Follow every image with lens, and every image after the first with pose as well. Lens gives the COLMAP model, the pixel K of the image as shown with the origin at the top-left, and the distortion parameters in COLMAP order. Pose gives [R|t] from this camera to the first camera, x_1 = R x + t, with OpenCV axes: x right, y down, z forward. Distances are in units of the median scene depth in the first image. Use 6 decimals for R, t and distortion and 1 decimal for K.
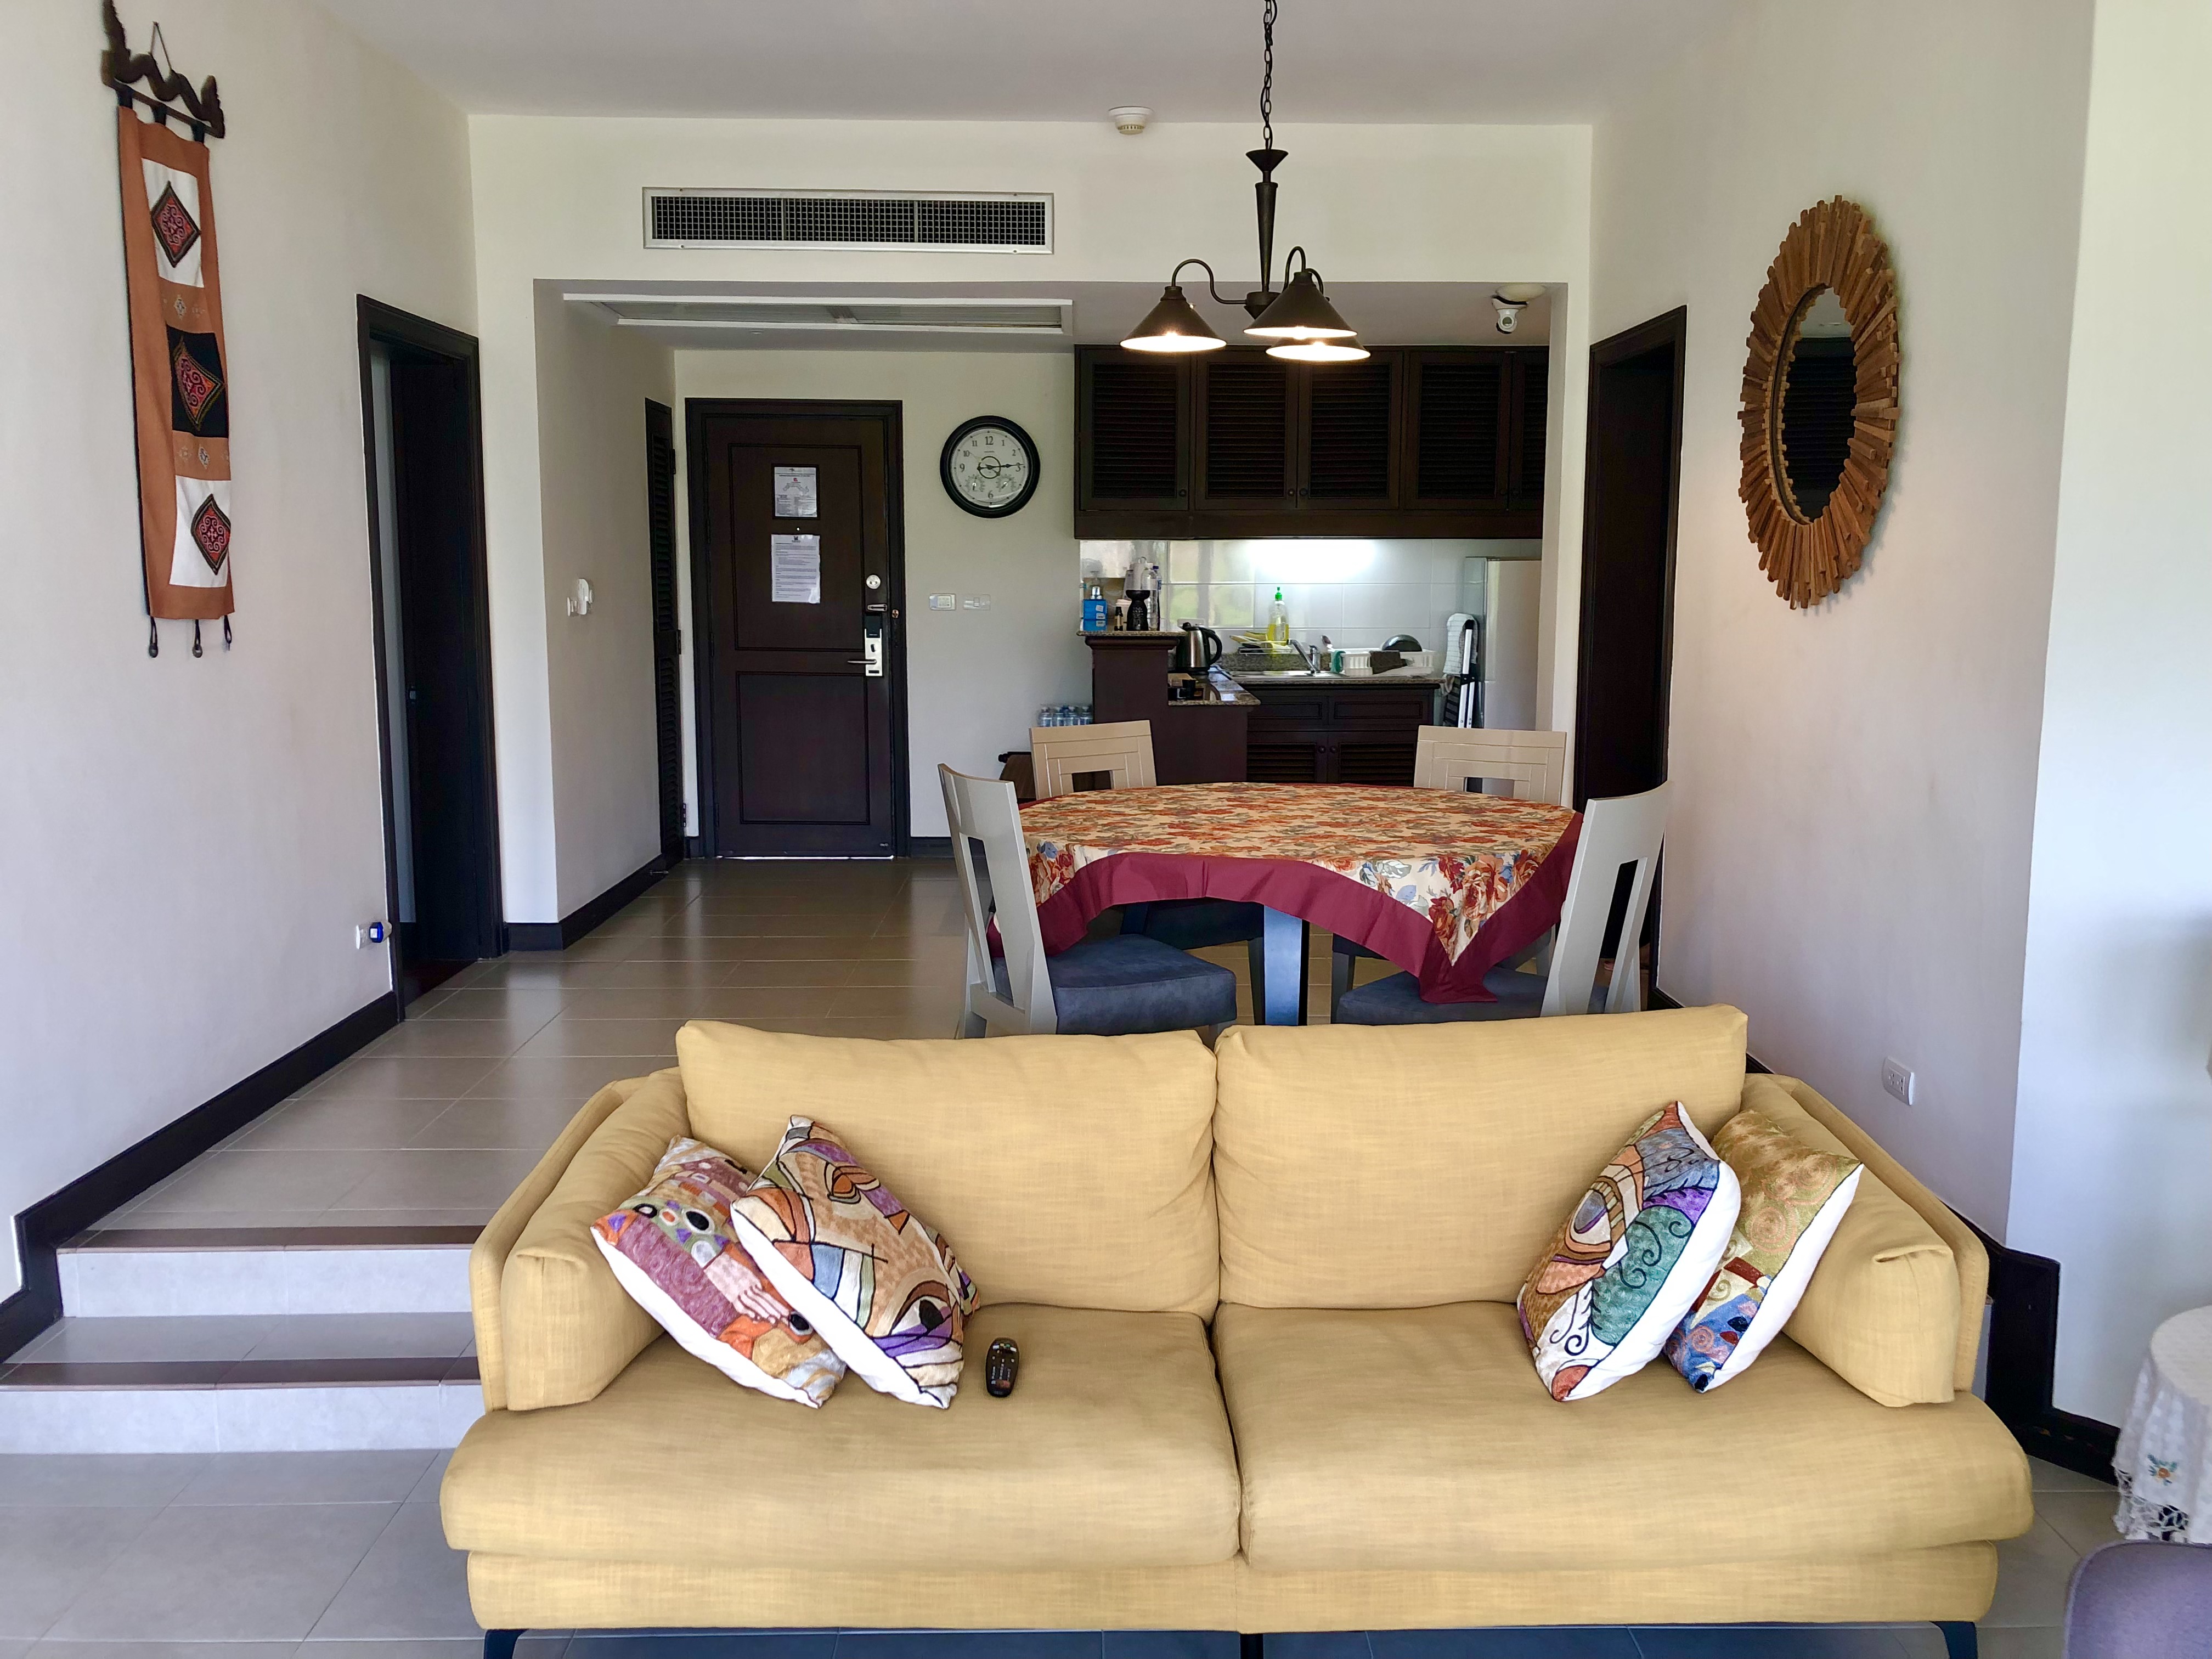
lens RADIAL K [[1804.2, 0, 1108.7], [0, 1804.2, 813.2], [0, 0, 1]] dist [0.018219, -0.014093]
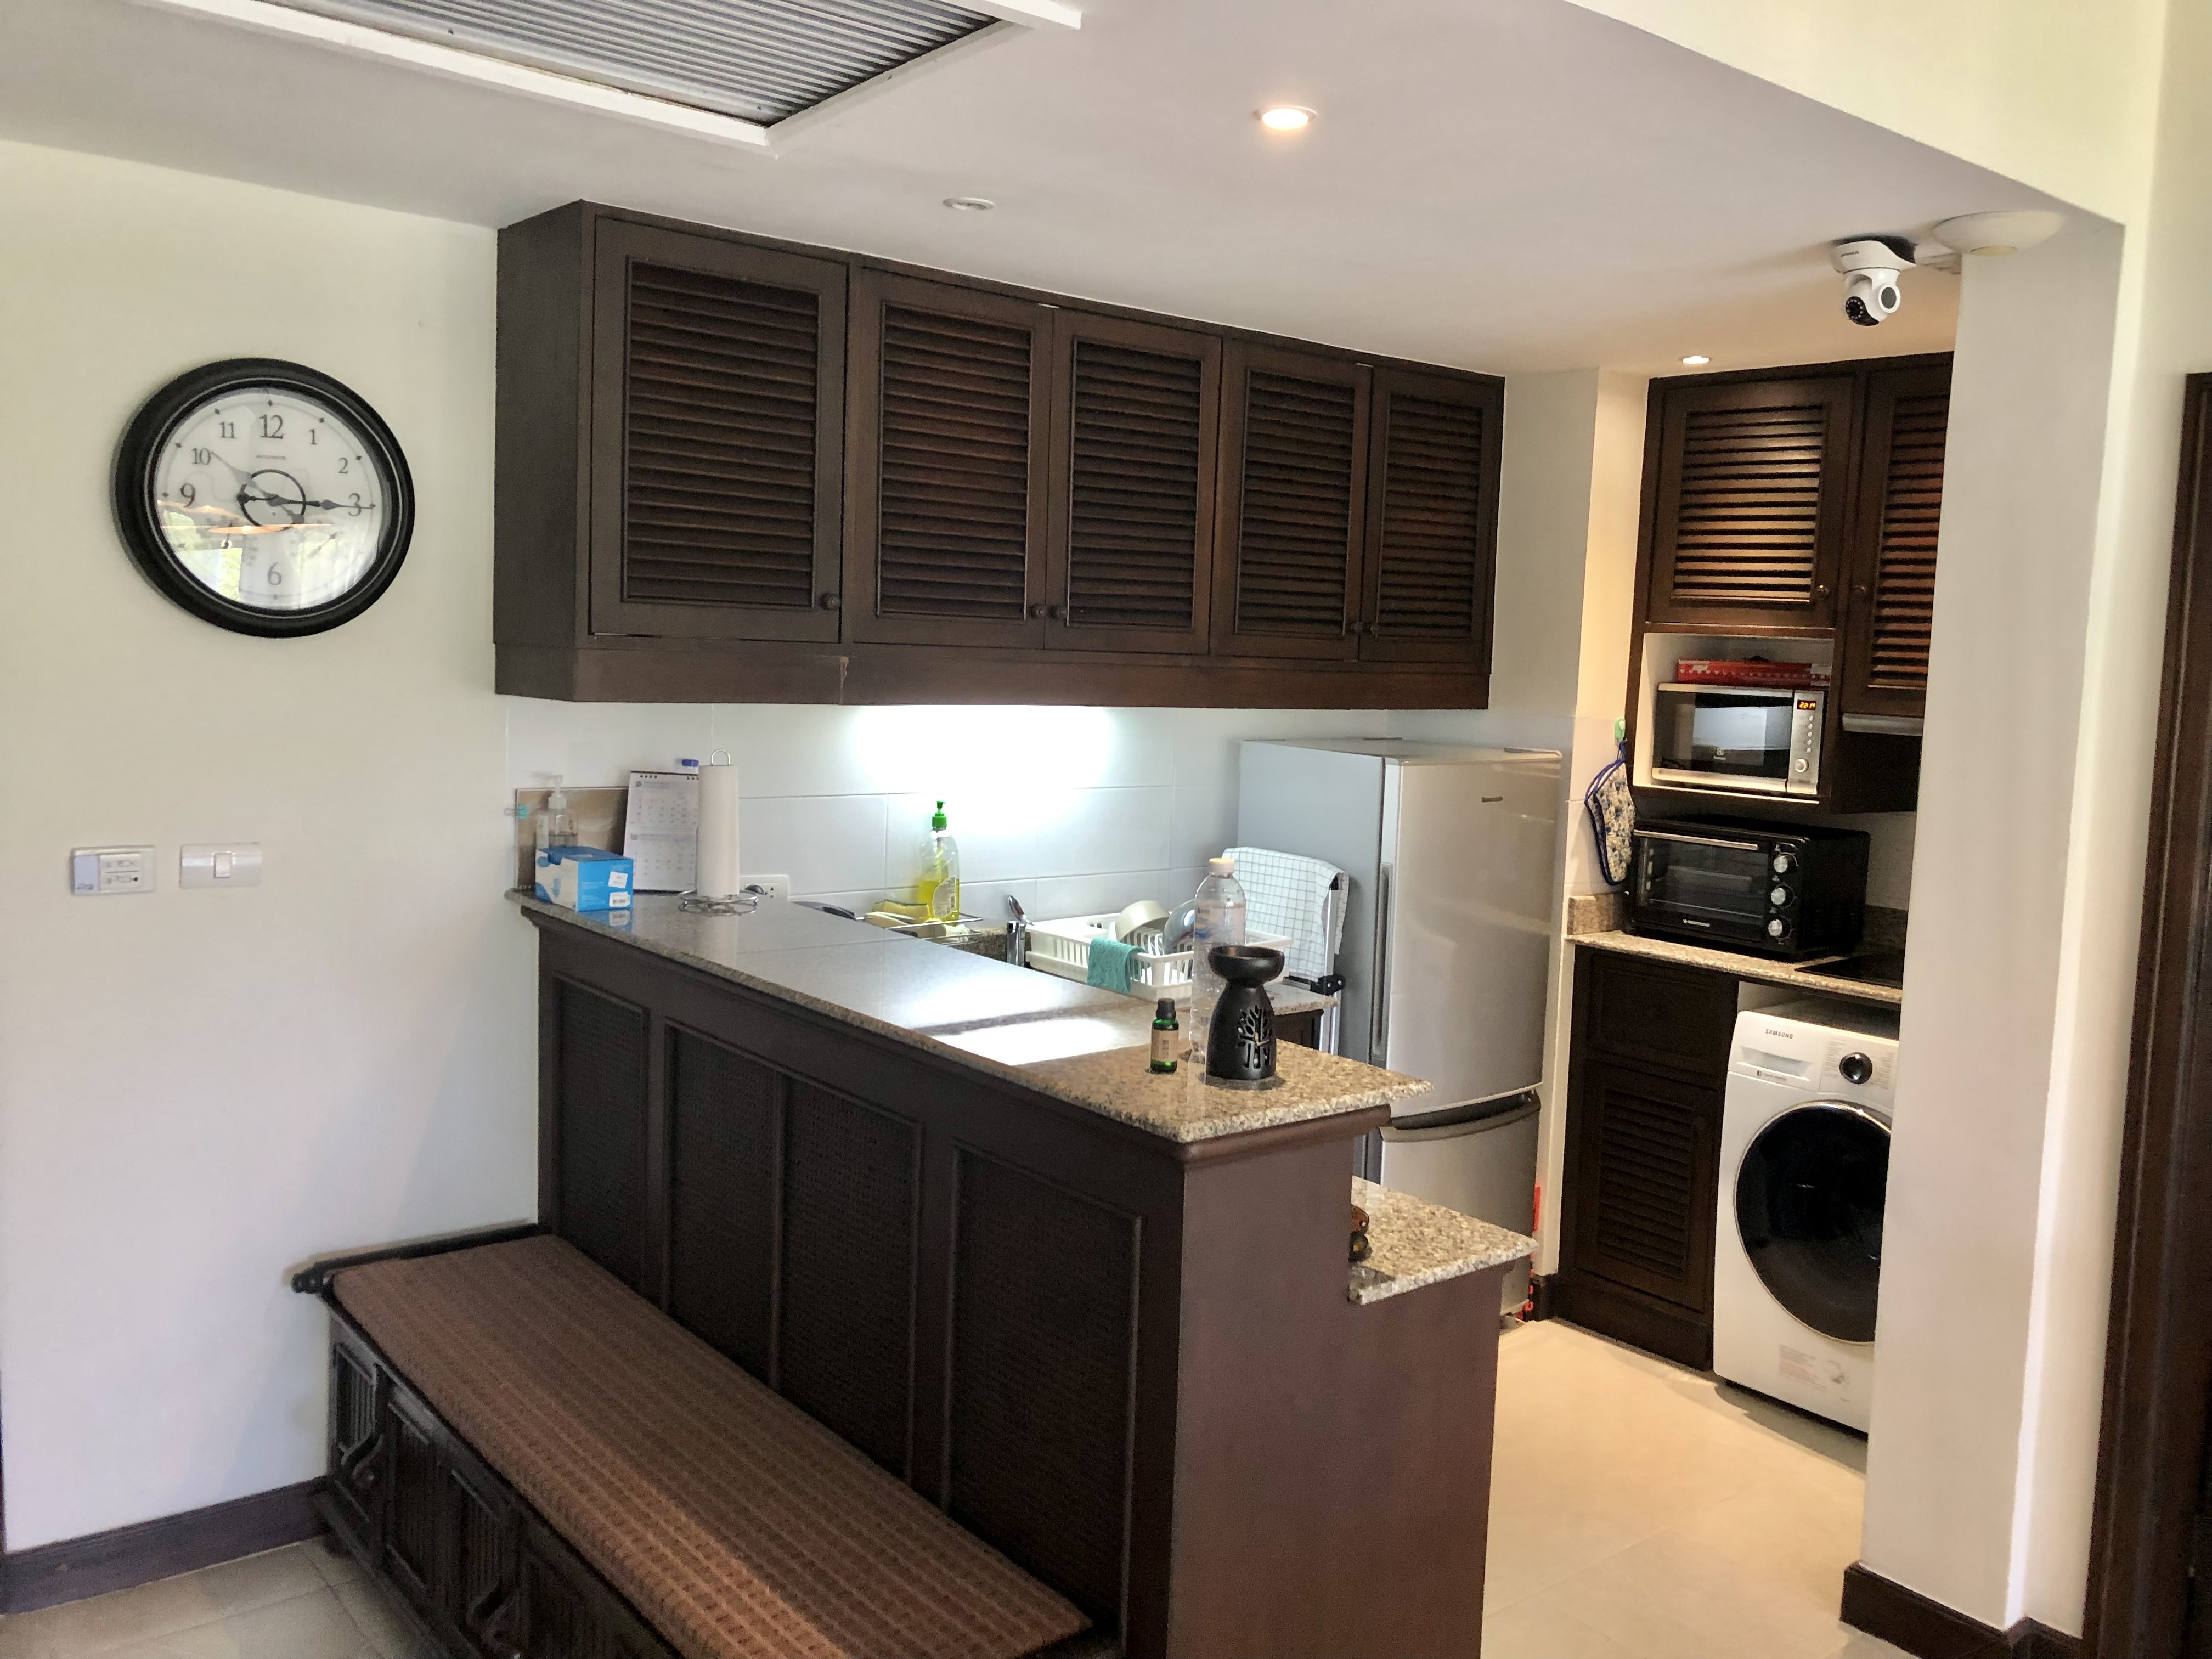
lens RADIAL K [[1803.0, 0, 1105.8], [0, 1803.0, 819.3], [0, 0, 1]] dist [0.102591, -0.196739]
pose [[0.776124, -0.037480, 0.629466, -0.335744], [0.045187, 0.998971, 0.003766, -0.242670], [-0.628960, 0.025521, 0.777019, 1.222622]]
